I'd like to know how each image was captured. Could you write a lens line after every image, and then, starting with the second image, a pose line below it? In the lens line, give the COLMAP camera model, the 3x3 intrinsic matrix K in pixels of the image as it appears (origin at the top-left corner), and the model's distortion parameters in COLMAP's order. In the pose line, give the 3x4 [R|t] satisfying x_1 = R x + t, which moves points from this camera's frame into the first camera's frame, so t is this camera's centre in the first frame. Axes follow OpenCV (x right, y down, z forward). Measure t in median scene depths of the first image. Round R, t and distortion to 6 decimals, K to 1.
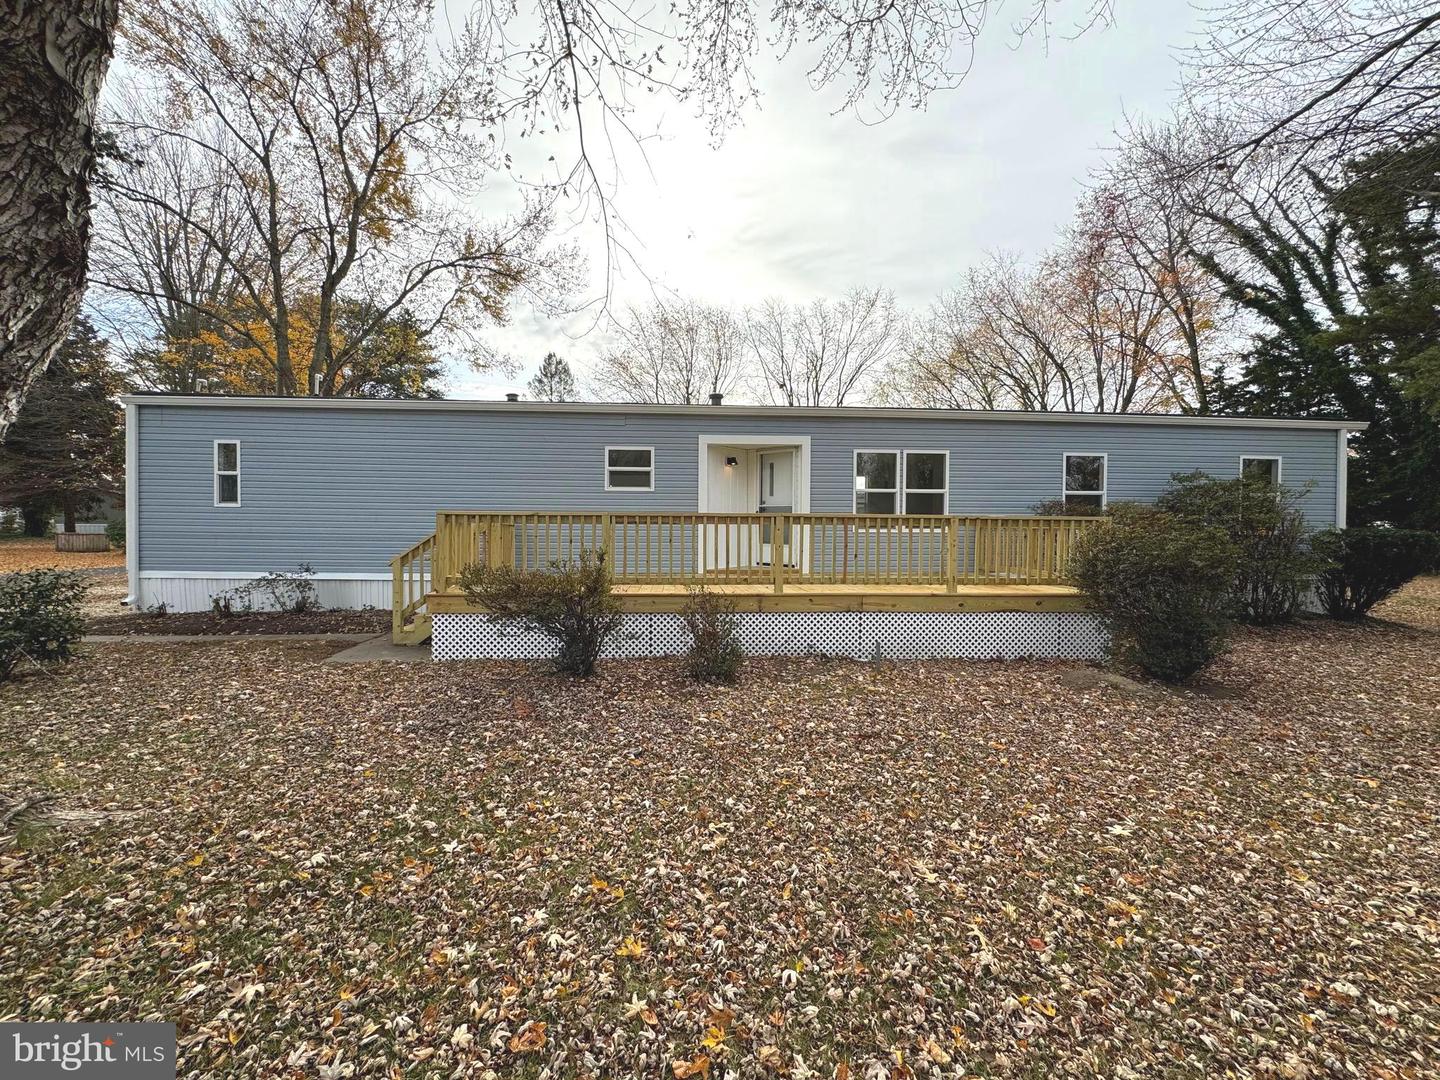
lens RADIAL K [[573.0, 0, 719.6], [0, 573.0, 541.0], [0, 0, 1]] dist [-0.002539, 0.000135]
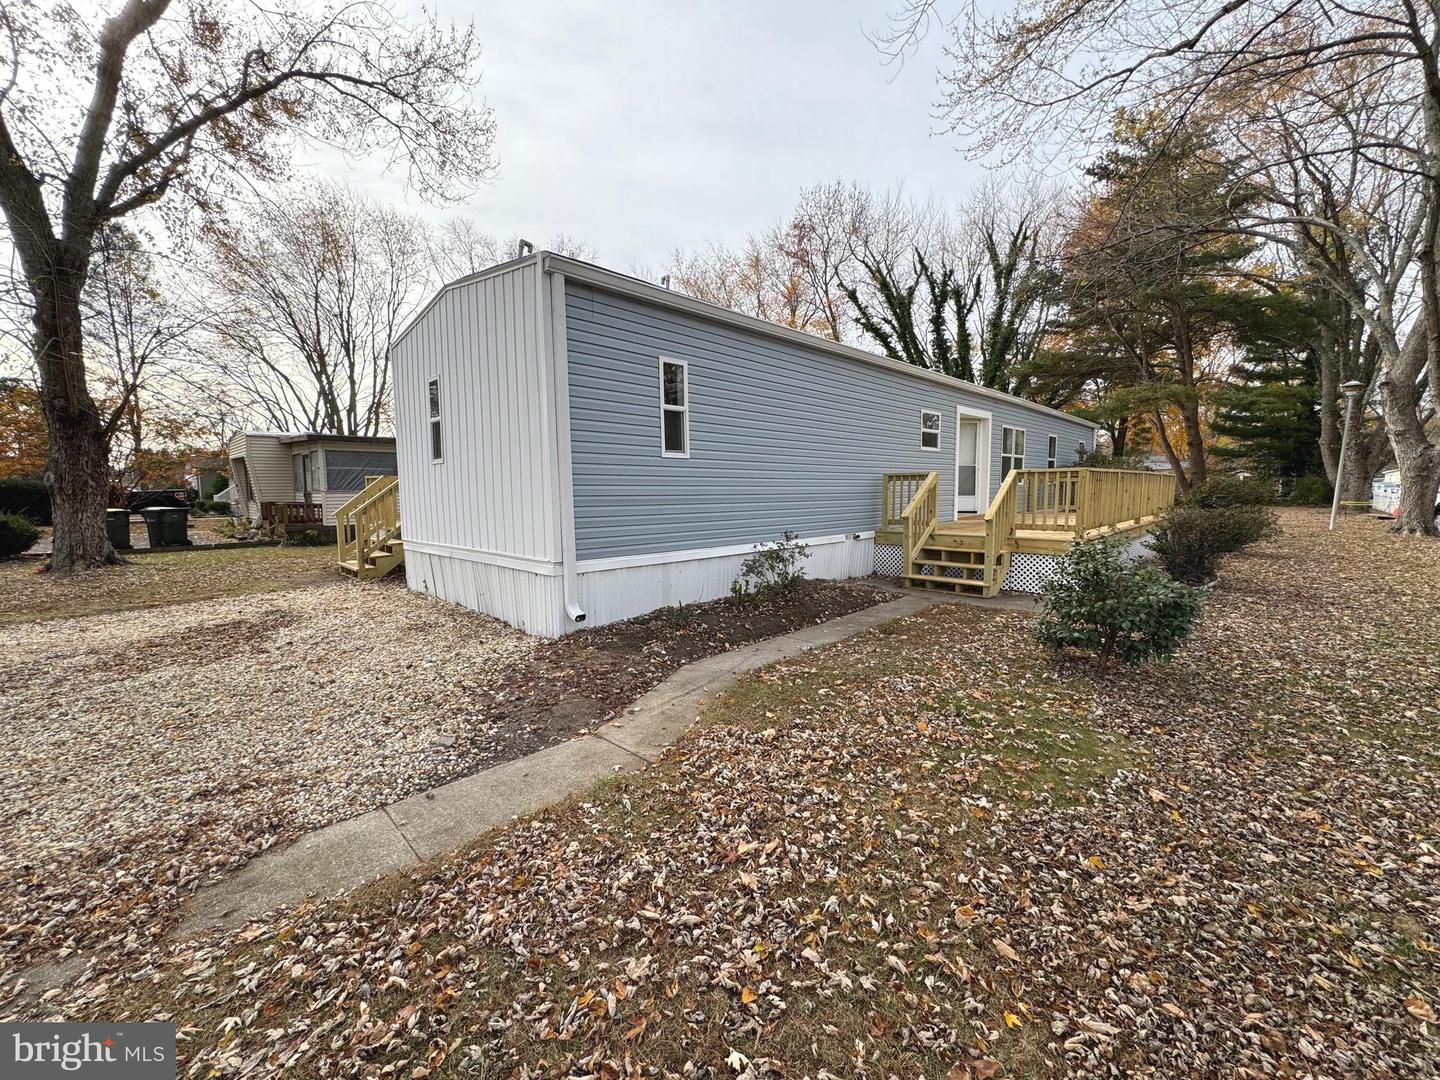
lens RADIAL K [[573.0, 0, 719.6], [0, 573.0, 541.0], [0, 0, 1]] dist [-0.002539, 0.000135]
pose [[0.746538, -0.076059, 0.660981, -1.227257], [0.028798, 0.996207, 0.082108, -0.014206], [-0.664719, -0.042262, 0.745897, 0.424389]]
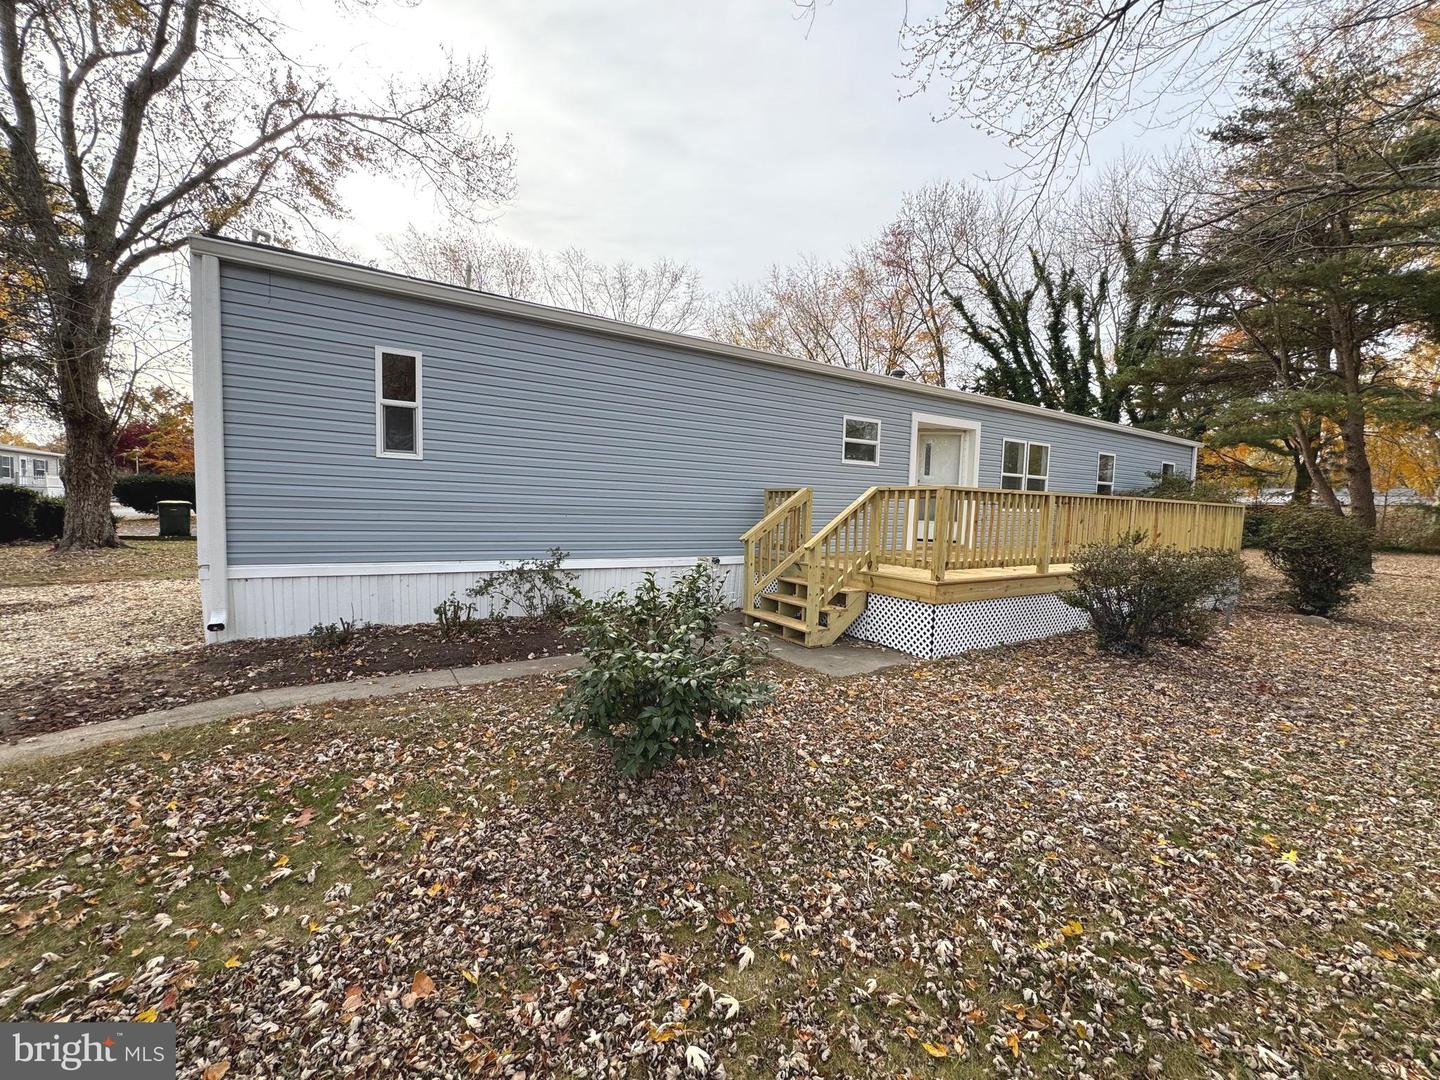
lens RADIAL K [[573.0, 0, 719.6], [0, 573.0, 541.0], [0, 0, 1]] dist [-0.002539, 0.000135]
pose [[0.879571, -0.012368, 0.475607, -0.813179], [-0.012286, 0.998738, 0.048693, -0.004591], [-0.475609, -0.048673, 0.878309, 0.271901]]
